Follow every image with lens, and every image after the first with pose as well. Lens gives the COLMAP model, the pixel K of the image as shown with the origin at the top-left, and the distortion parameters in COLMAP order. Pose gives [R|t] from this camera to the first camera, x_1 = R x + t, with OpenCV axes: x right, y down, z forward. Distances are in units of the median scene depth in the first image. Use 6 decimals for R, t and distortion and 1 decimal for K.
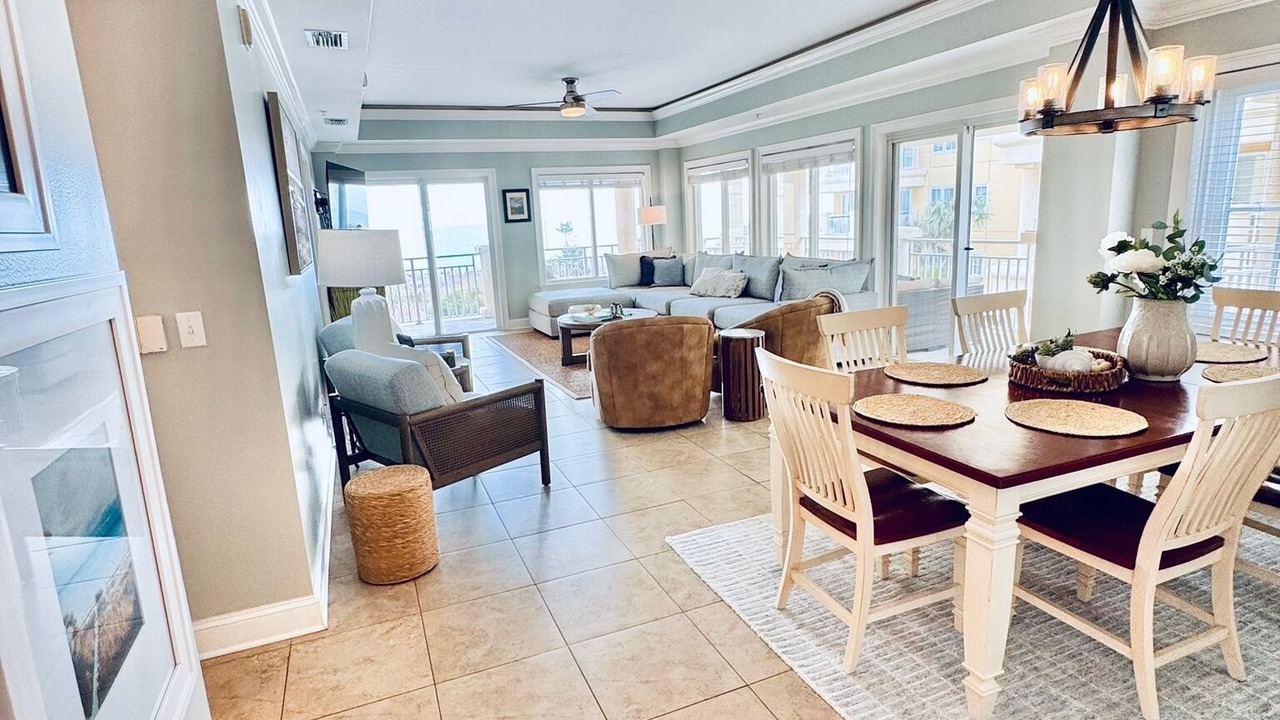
lens RADIAL K [[679.2, 0, 640.0], [0, 679.2, 360.0], [0, 0, 1]] dist [-0.002920, -0.000299]
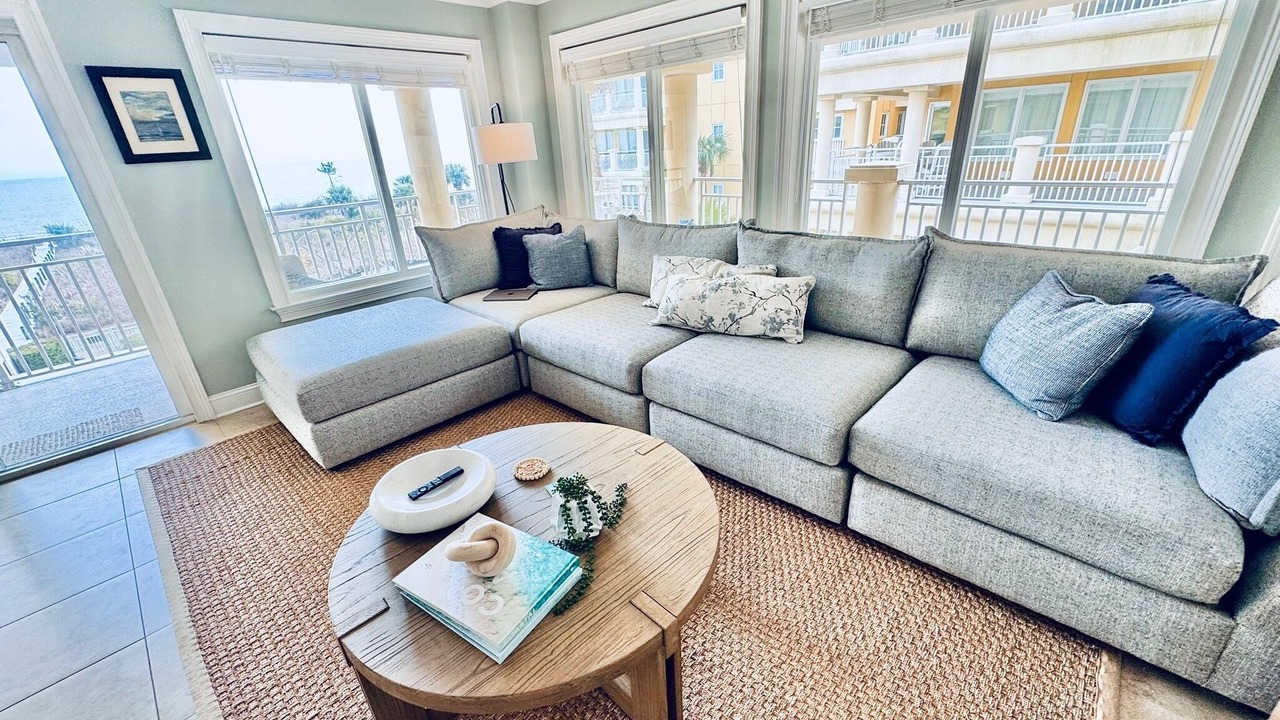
lens RADIAL K [[511.2, 0, 640.0], [0, 511.2, 360.0], [0, 0, 1]] dist [-0.000235, -0.000003]
pose [[0.916578, -0.156254, 0.368063, -0.056800], [0.090427, 0.977640, 0.189852, -0.122122], [-0.389498, -0.140732, 0.910212, 0.608804]]
